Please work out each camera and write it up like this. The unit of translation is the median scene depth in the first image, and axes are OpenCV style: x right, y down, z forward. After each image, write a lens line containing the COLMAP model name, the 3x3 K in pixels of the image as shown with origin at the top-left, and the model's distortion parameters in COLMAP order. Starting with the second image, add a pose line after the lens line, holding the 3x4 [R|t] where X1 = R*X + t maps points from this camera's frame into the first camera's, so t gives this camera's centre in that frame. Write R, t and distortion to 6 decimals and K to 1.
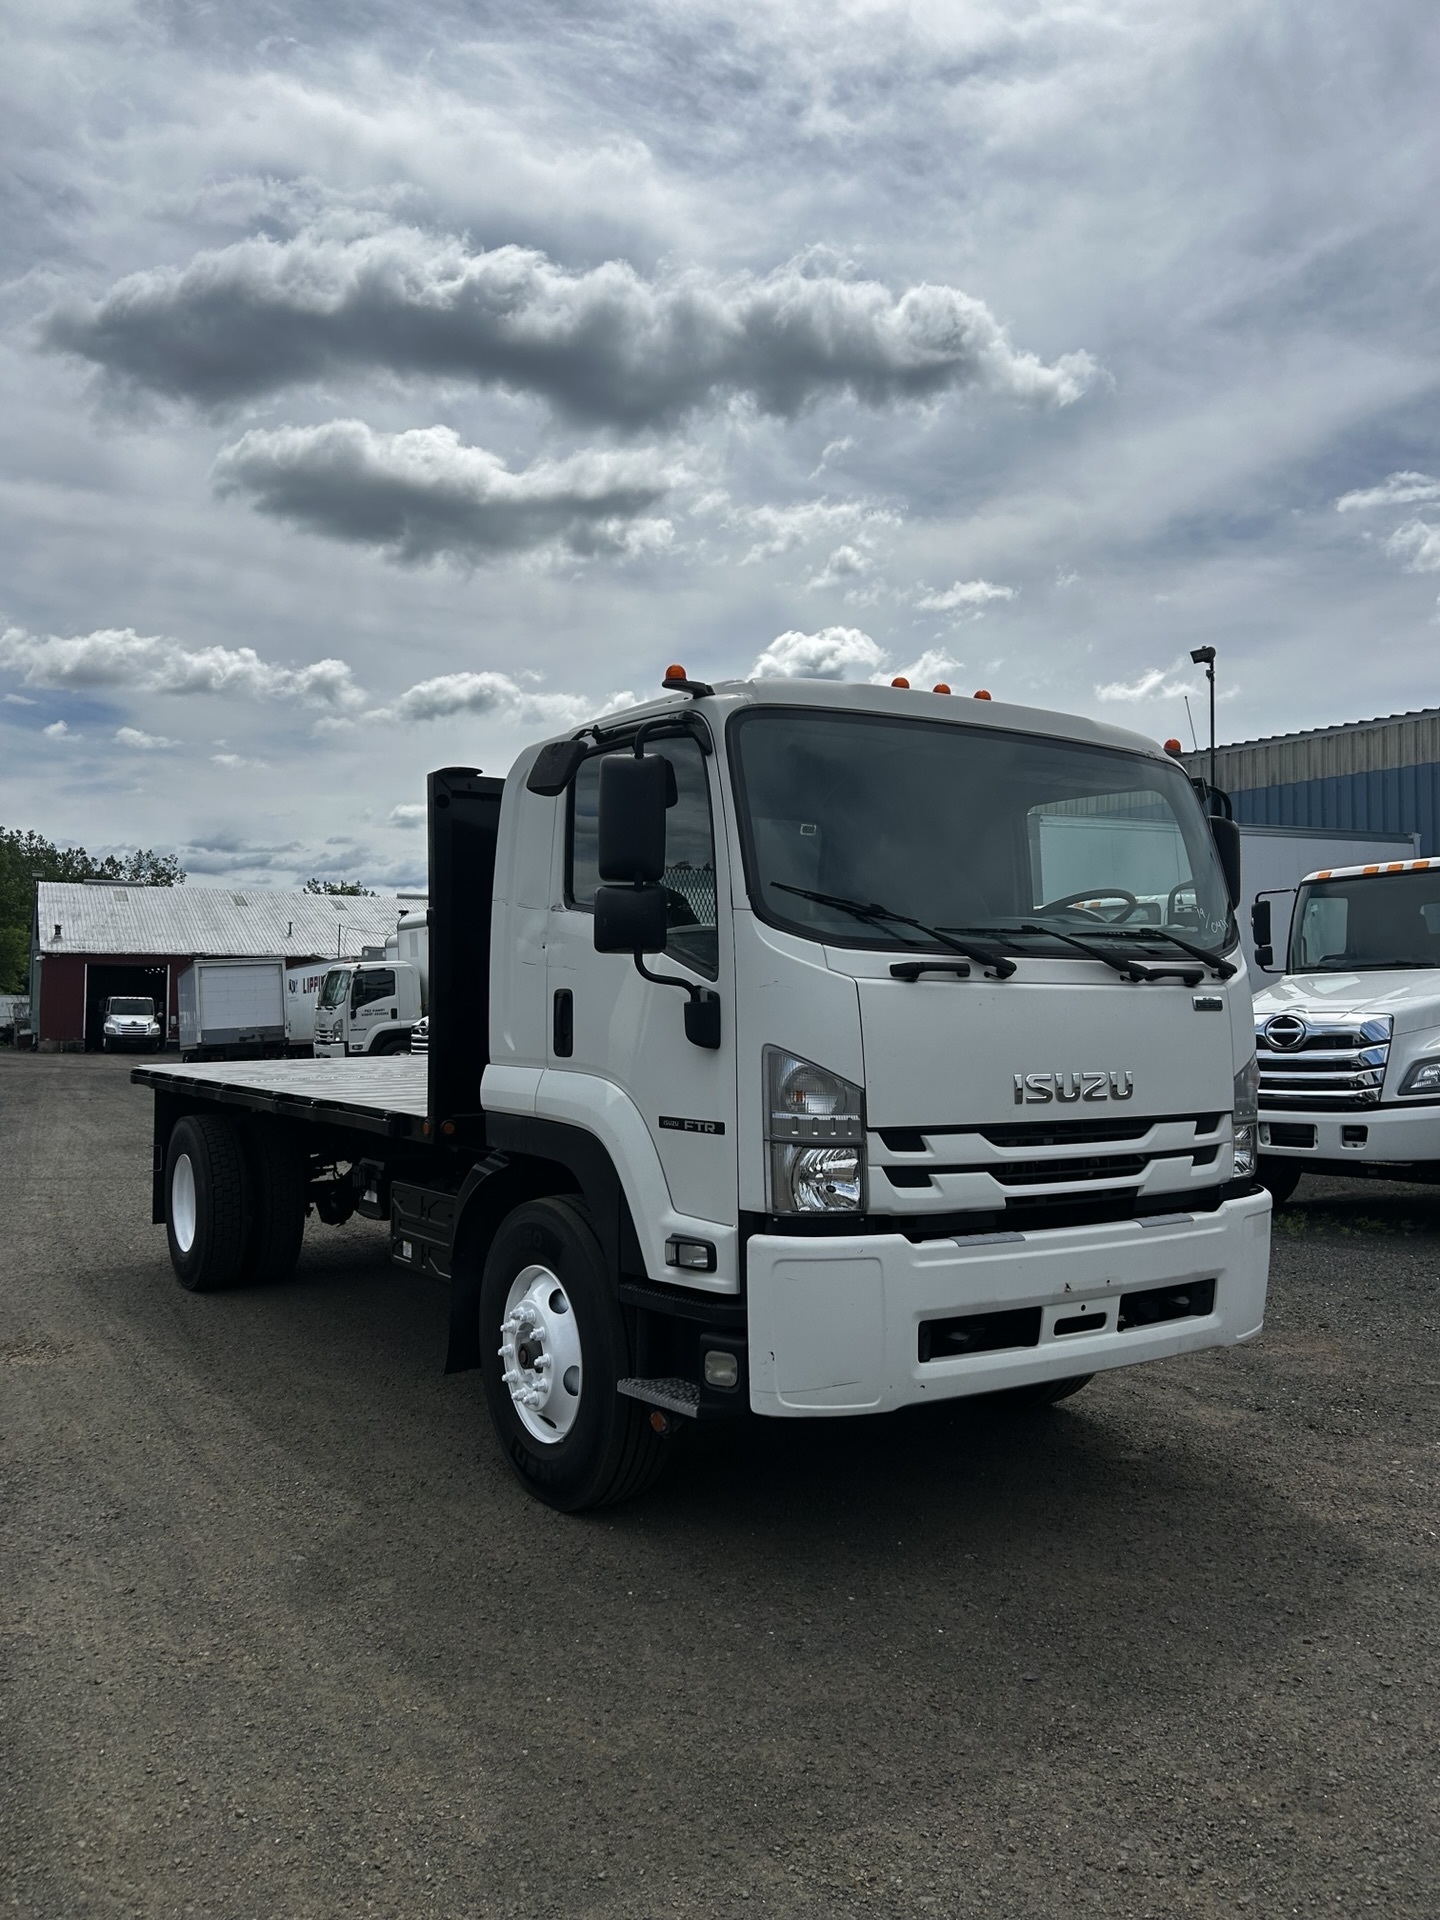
lens RADIAL K [[1464.4, 0, 708.0], [0, 1464.4, 947.8], [0, 0, 1]] dist [0.076609, -0.000513]
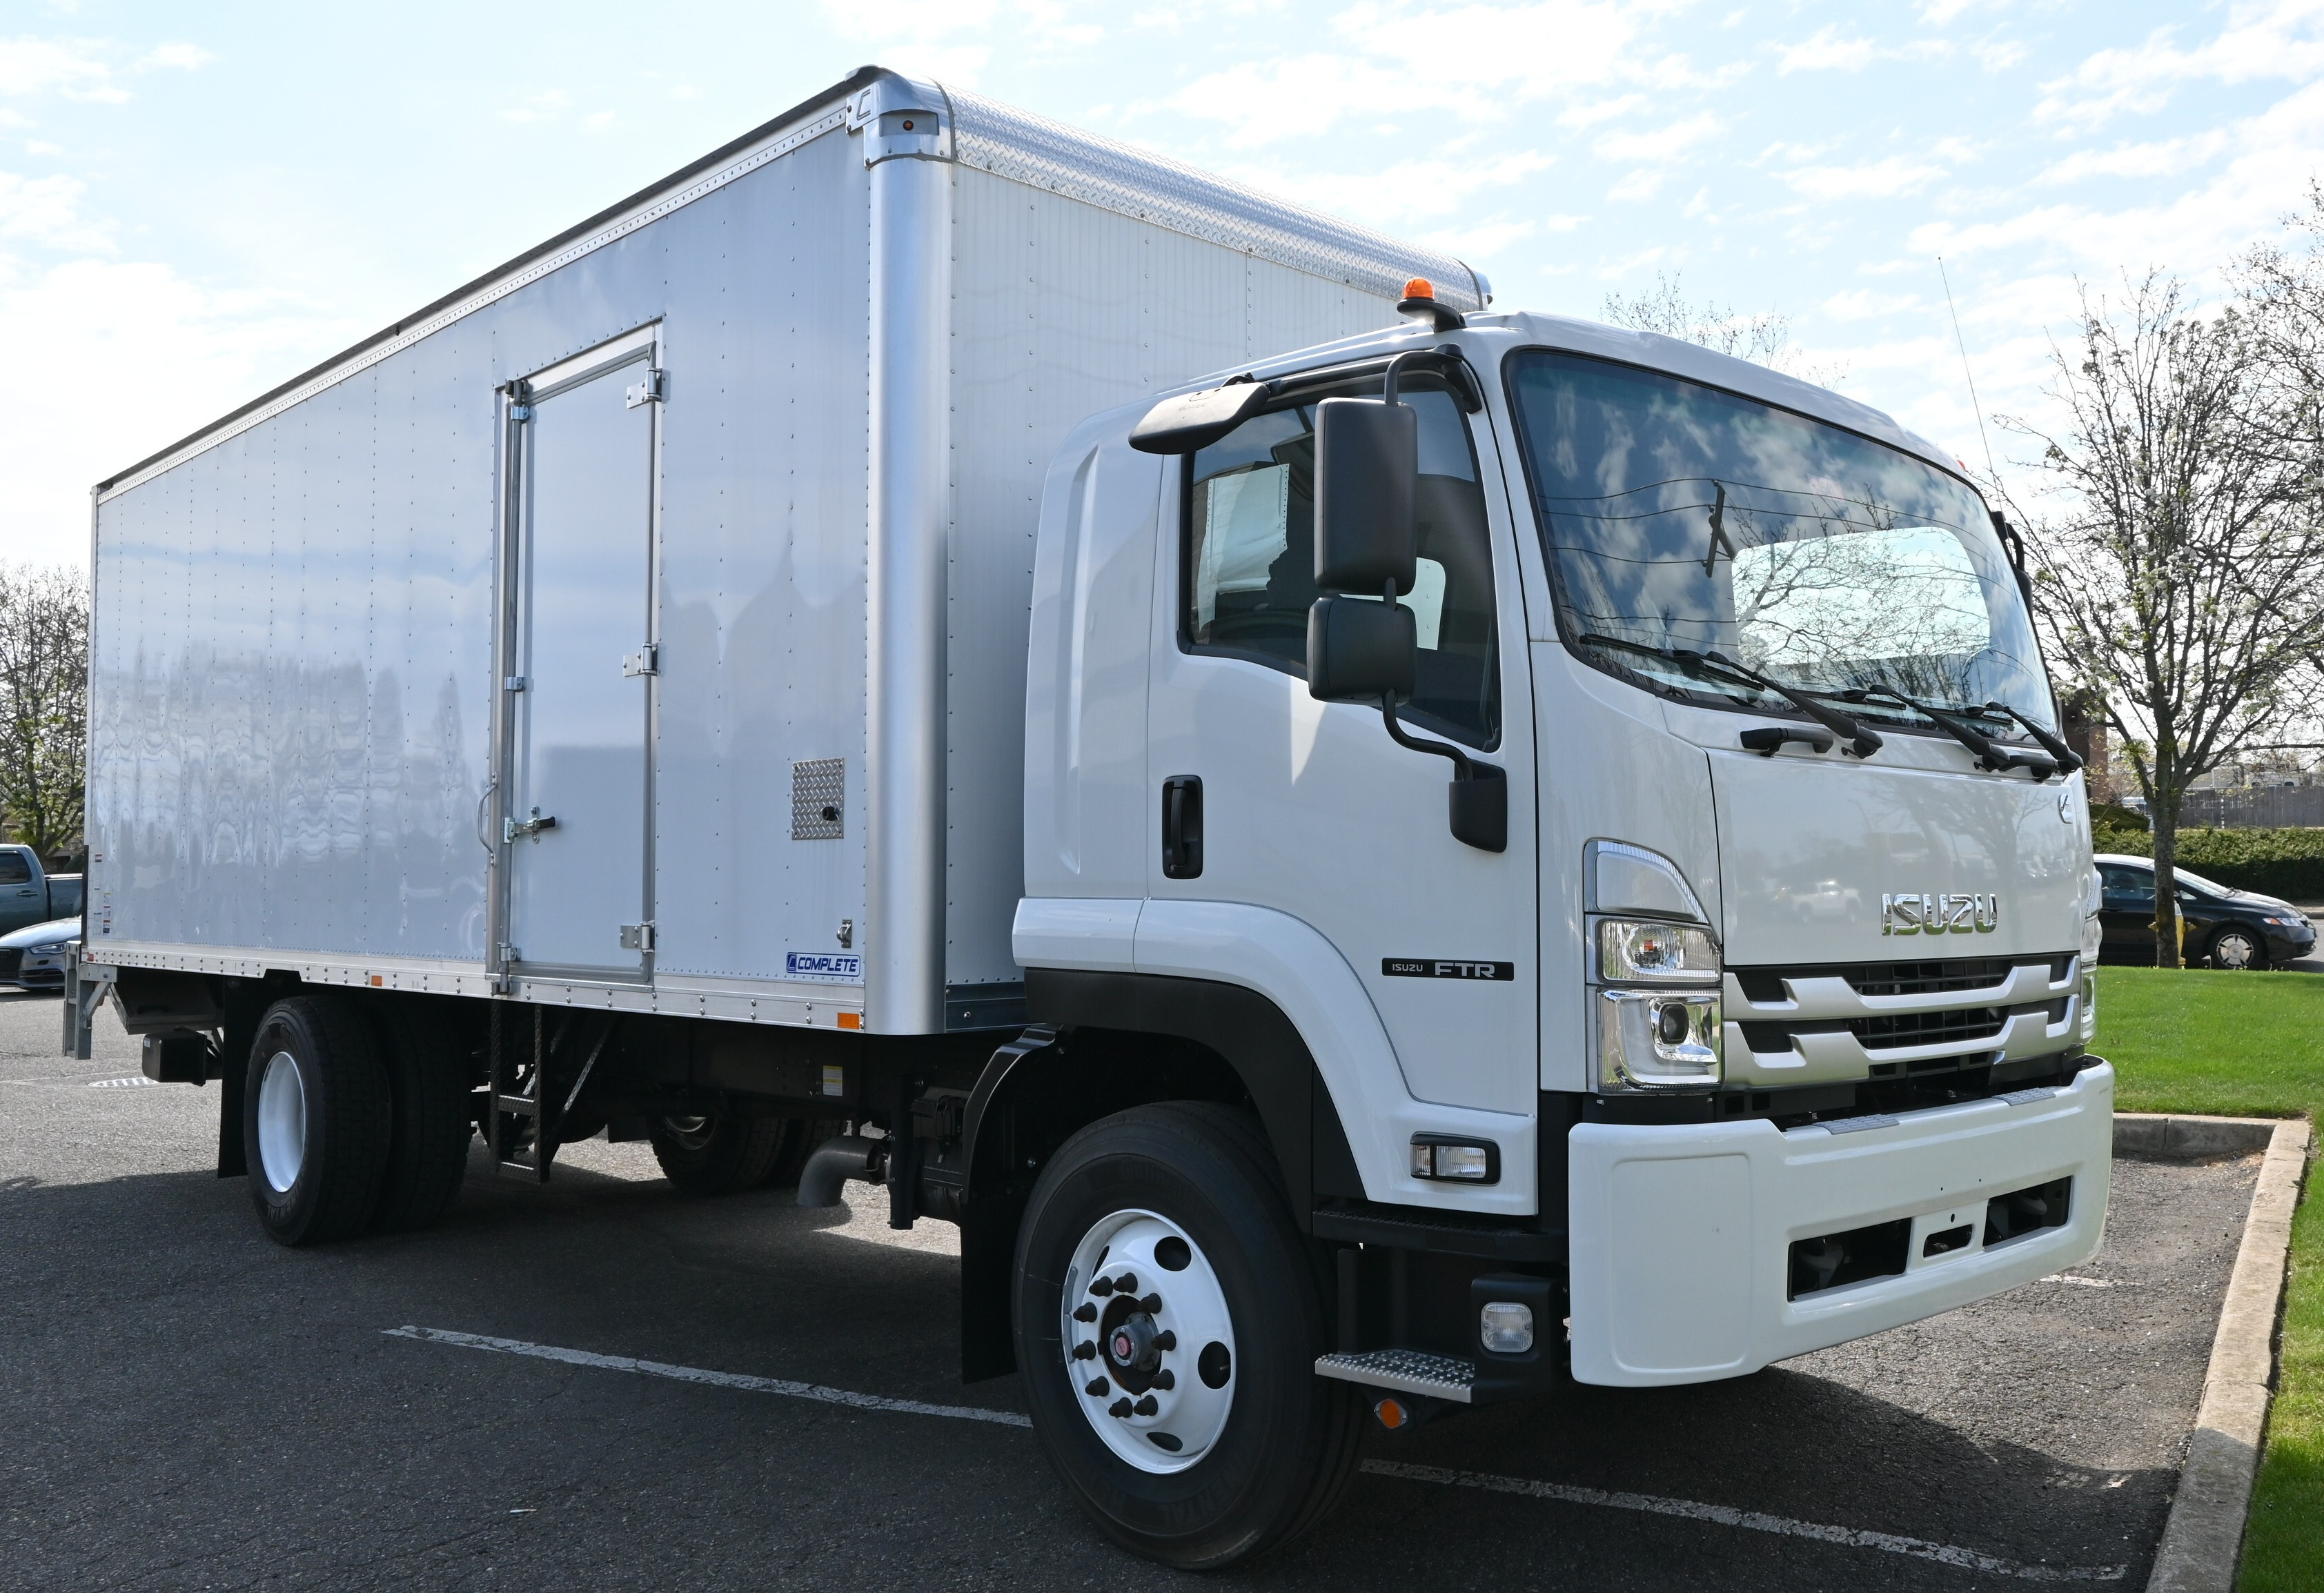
lens RADIAL K [[1942.1, 0, 1408.1], [0, 1942.1, 829.7], [0, 0, 1]] dist [0.037055, 0.007592]
pose [[0.971383, 0.007419, 0.237404, -0.236043], [-0.010235, 0.999891, 0.010631, 0.047998], [-0.237299, -0.012756, 0.971353, 0.145180]]
